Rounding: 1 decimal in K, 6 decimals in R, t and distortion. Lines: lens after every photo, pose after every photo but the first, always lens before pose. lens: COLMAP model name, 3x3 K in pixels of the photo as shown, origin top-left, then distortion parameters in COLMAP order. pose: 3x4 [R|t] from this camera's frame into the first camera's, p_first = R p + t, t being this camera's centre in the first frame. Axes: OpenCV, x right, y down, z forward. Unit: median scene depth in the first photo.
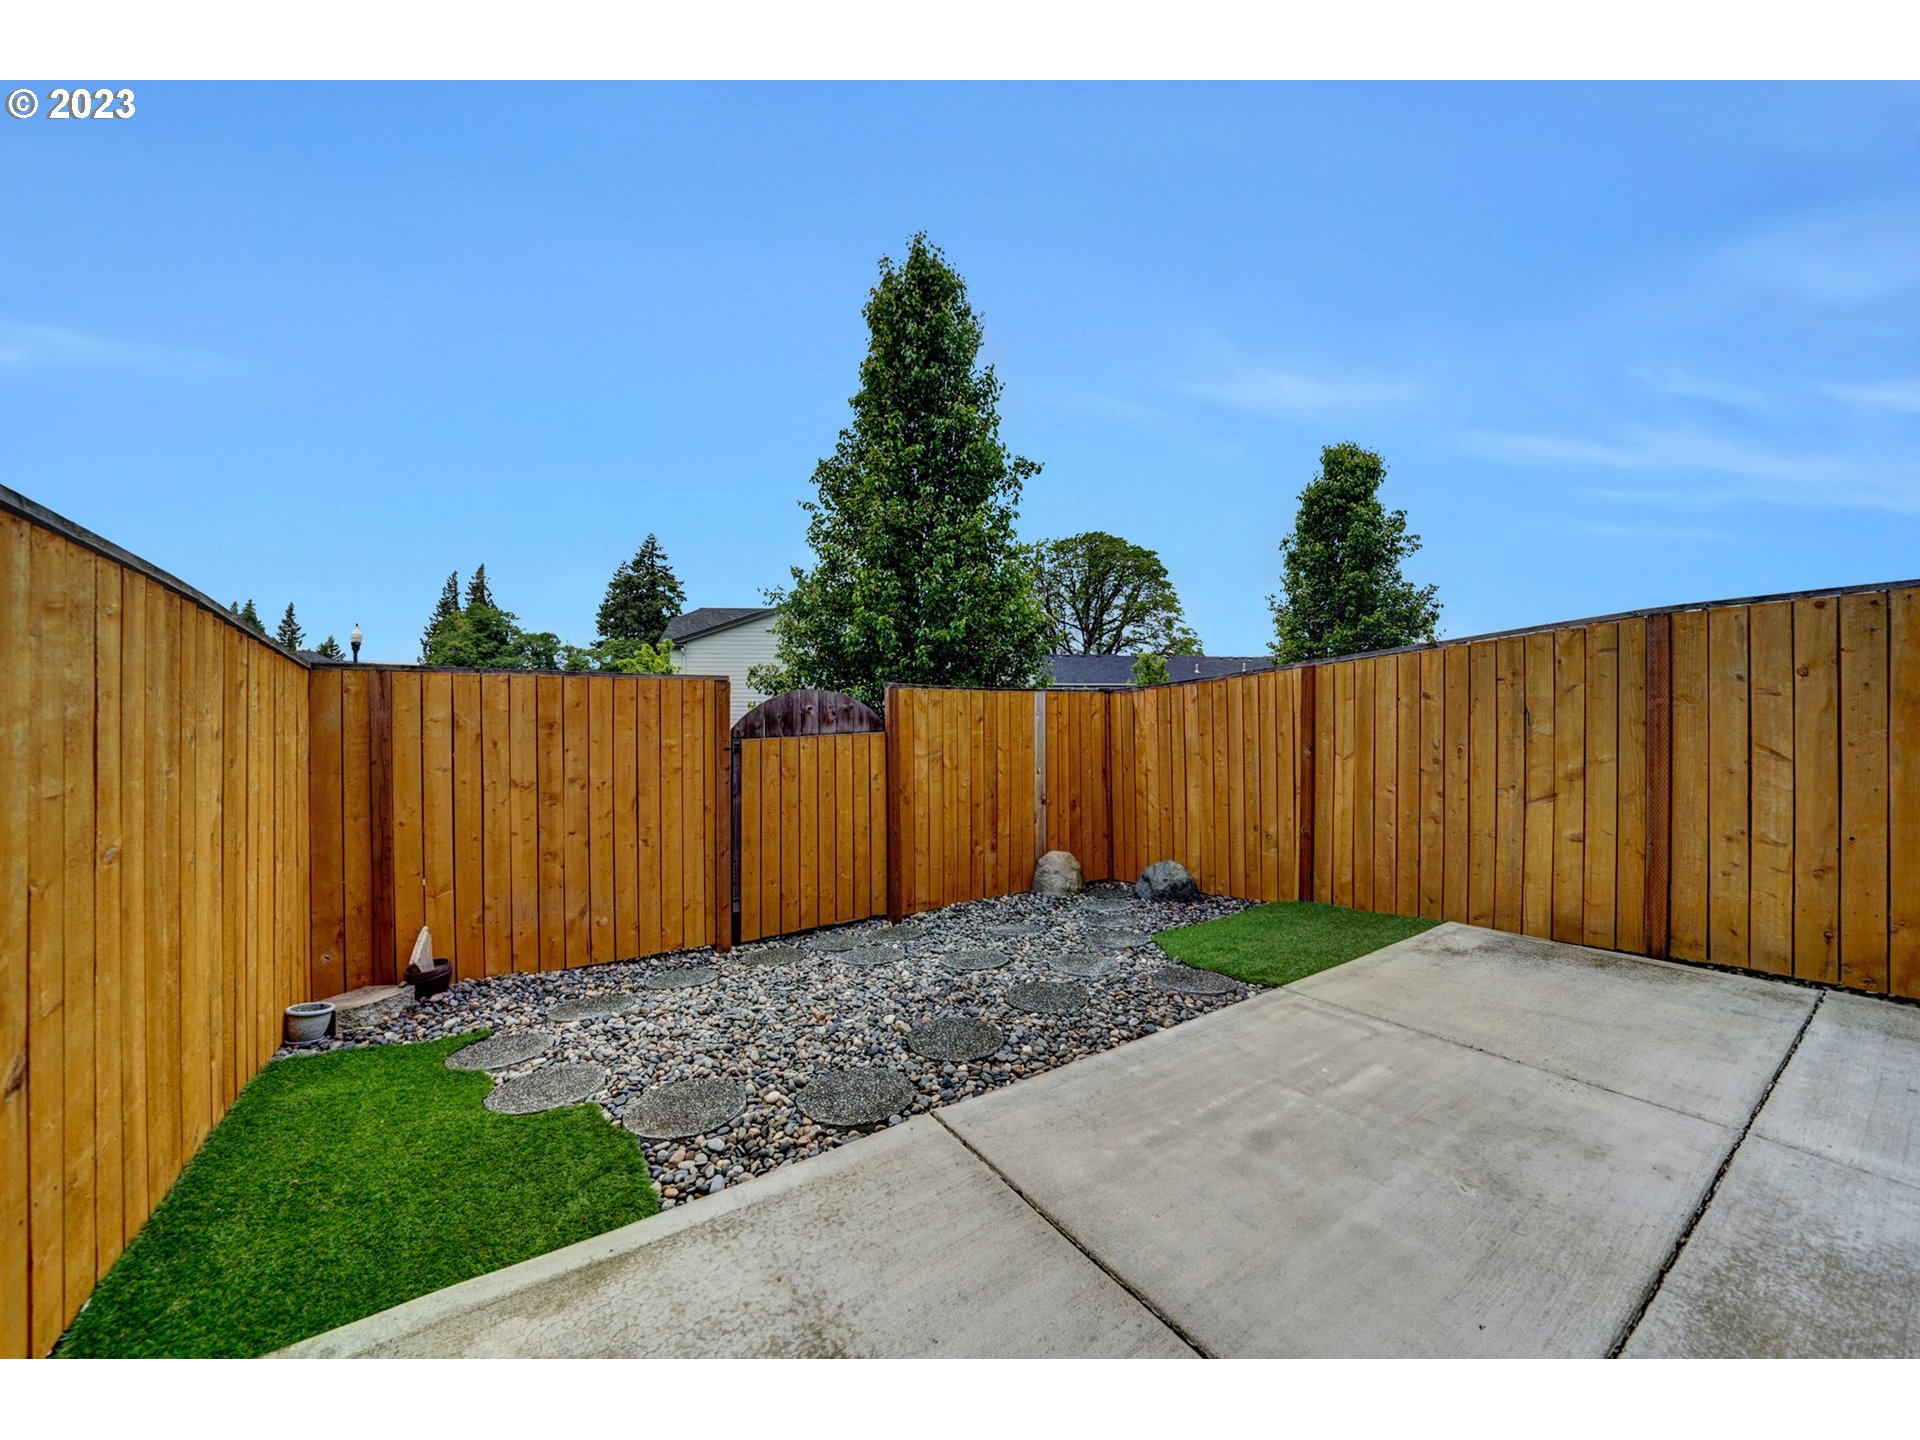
lens RADIAL K [[713.3, 0, 986.5], [0, 713.3, 700.2], [0, 0, 1]] dist [-0.020847, 0.000696]
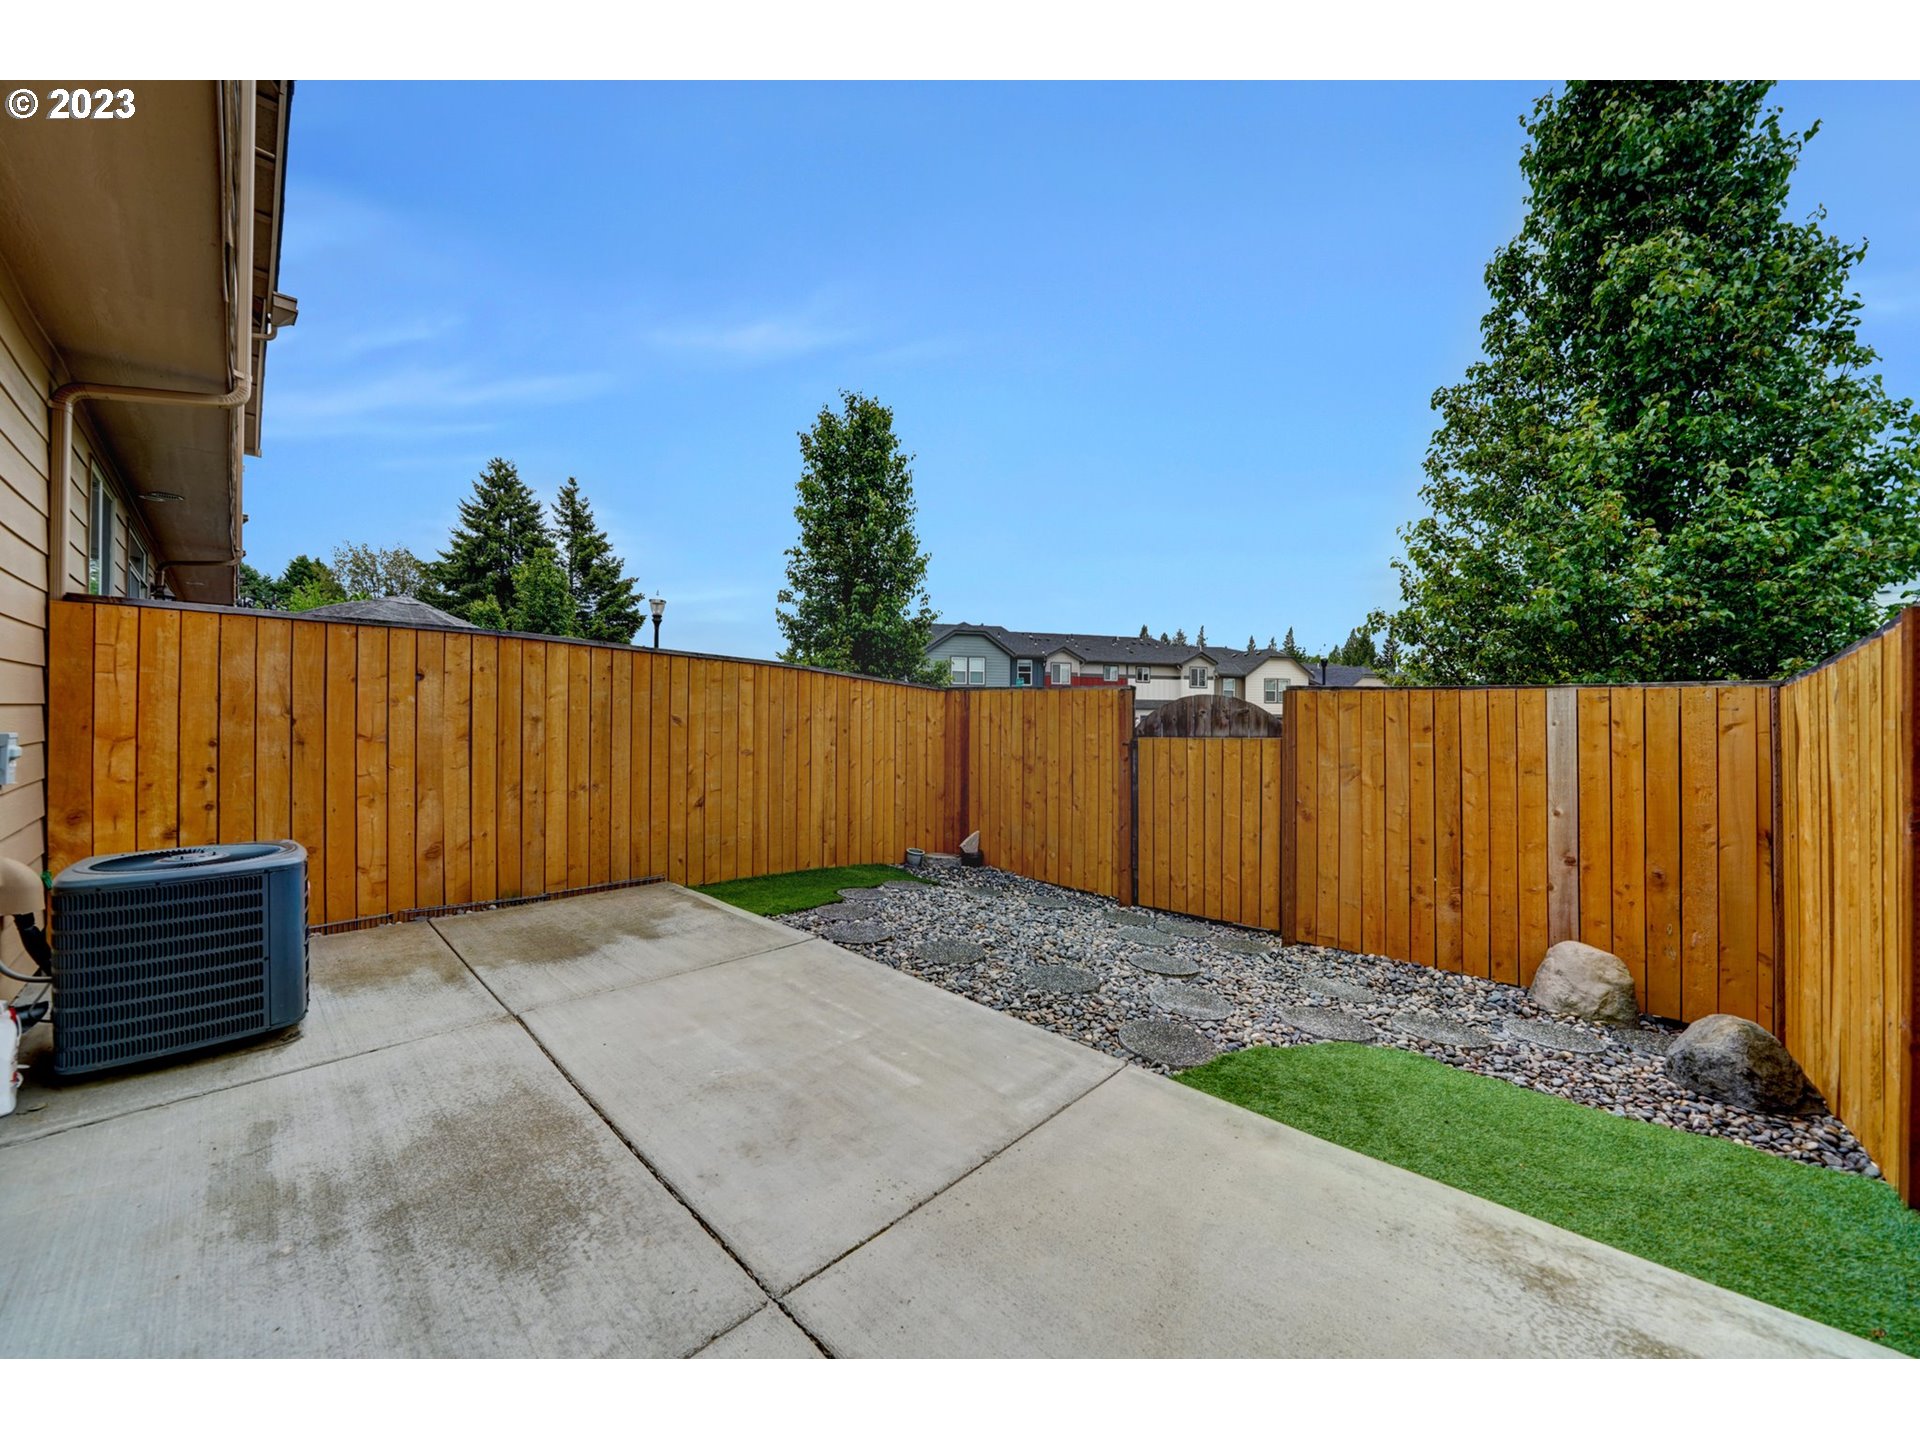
lens RADIAL K [[694.5, 0, 920.6], [0, 694.5, 705.9], [0, 0, 1]] dist [-0.016409, 0.002430]
pose [[0.188485, -0.005235, -0.982062, 0.682600], [0.002879, 0.999984, -0.004777, 0.006080], [0.982072, -0.001927, 0.188497, 0.379902]]
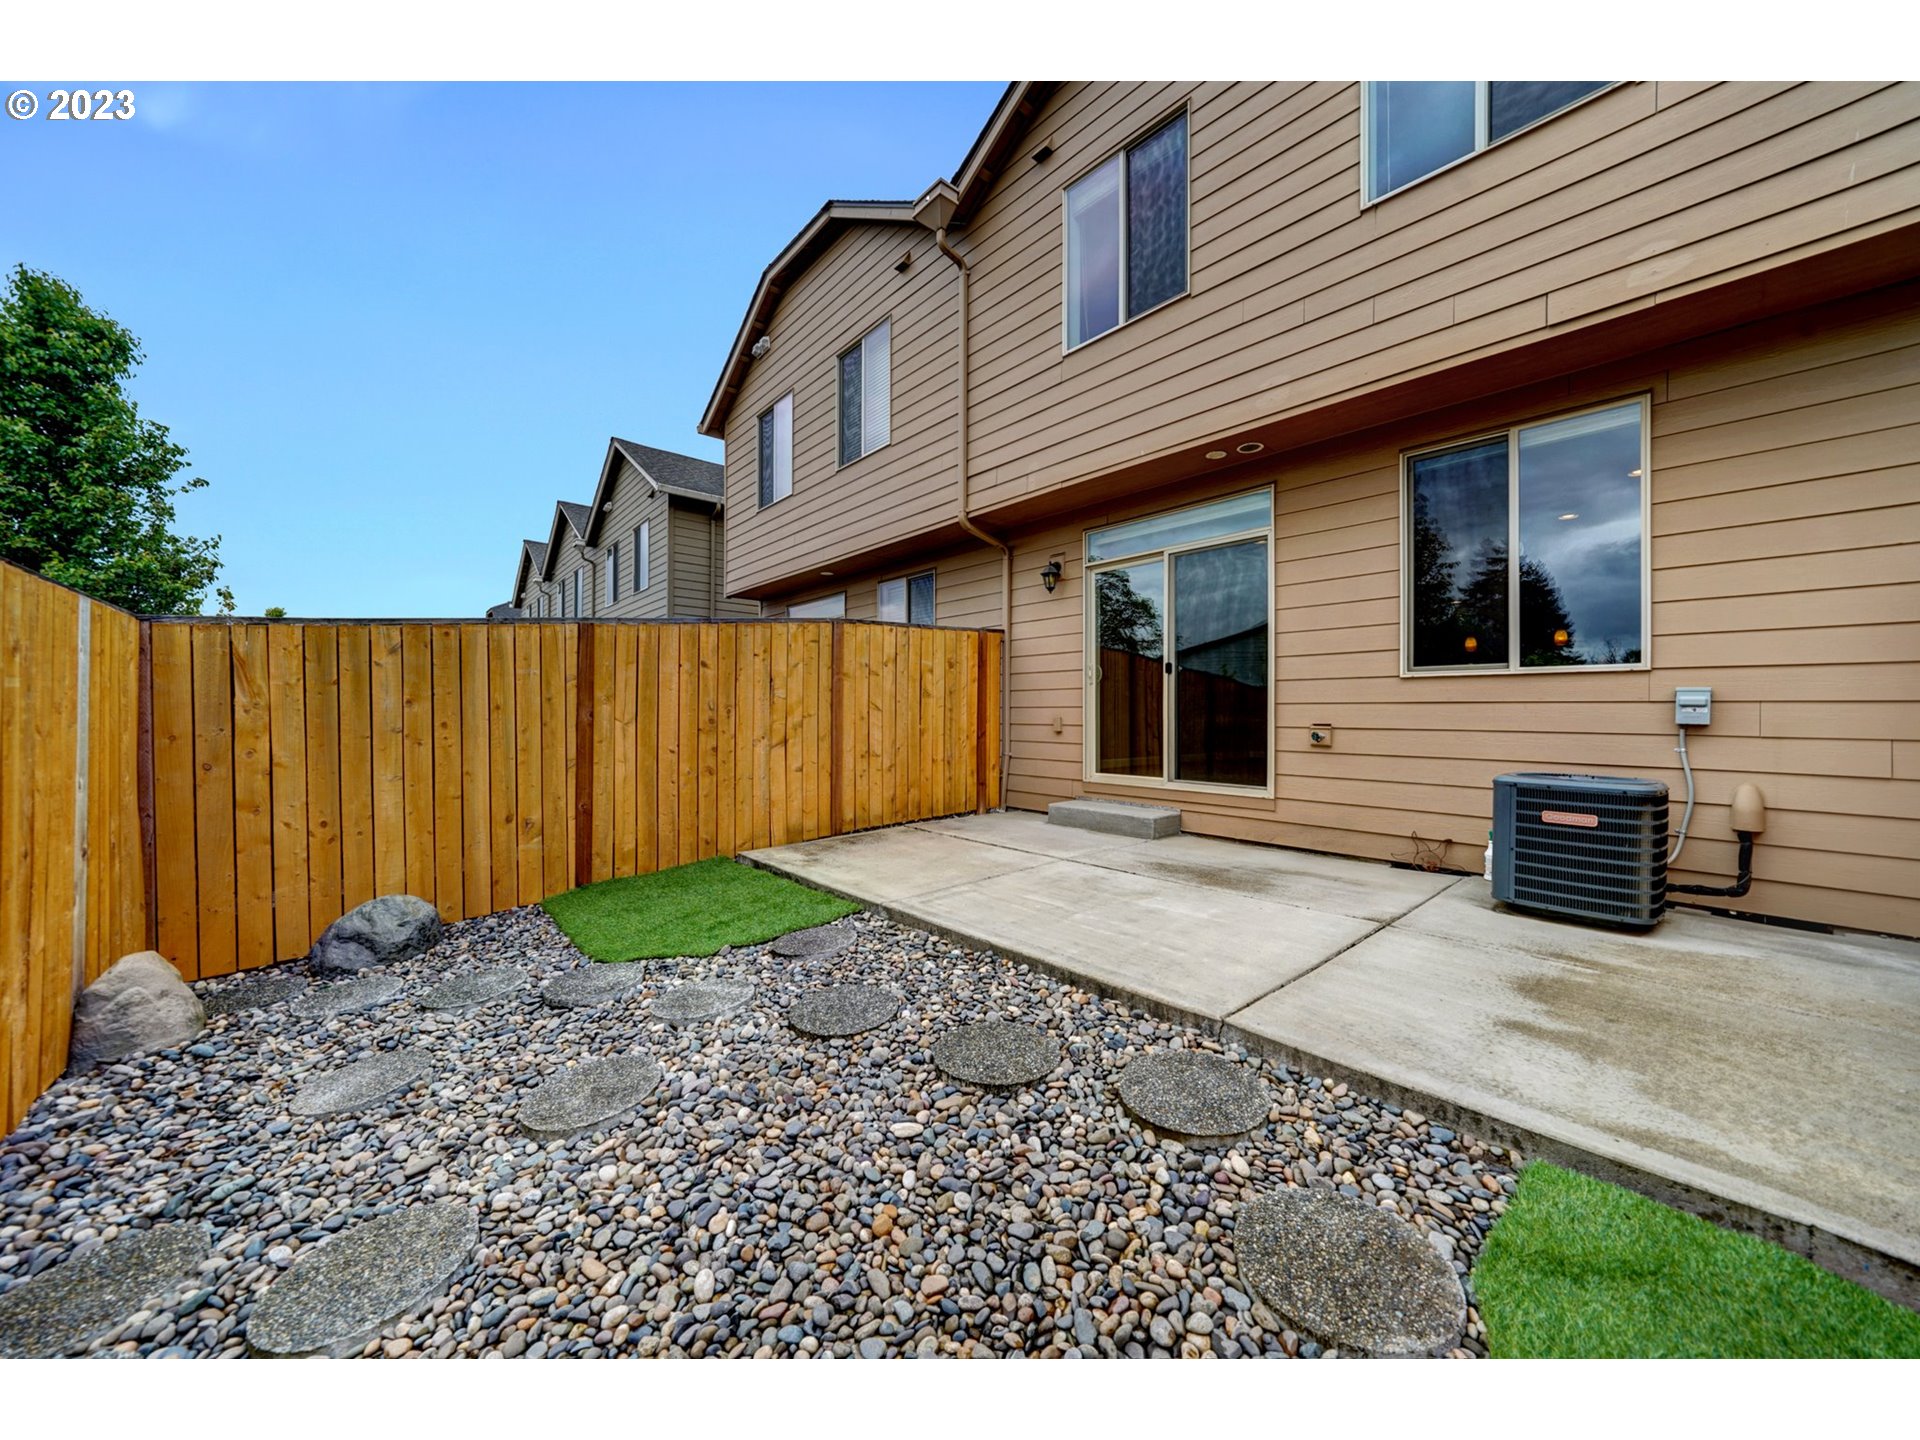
lens RADIAL K [[694.5, 0, 909.0], [0, 694.5, 719.2], [0, 0, 1]] dist [-0.016409, 0.002430]
pose [[-0.074419, -0.003653, 0.997220, -0.429802], [-0.016896, 0.999854, 0.002402, 0.061397], [-0.997084, -0.016670, -0.074470, 0.631411]]
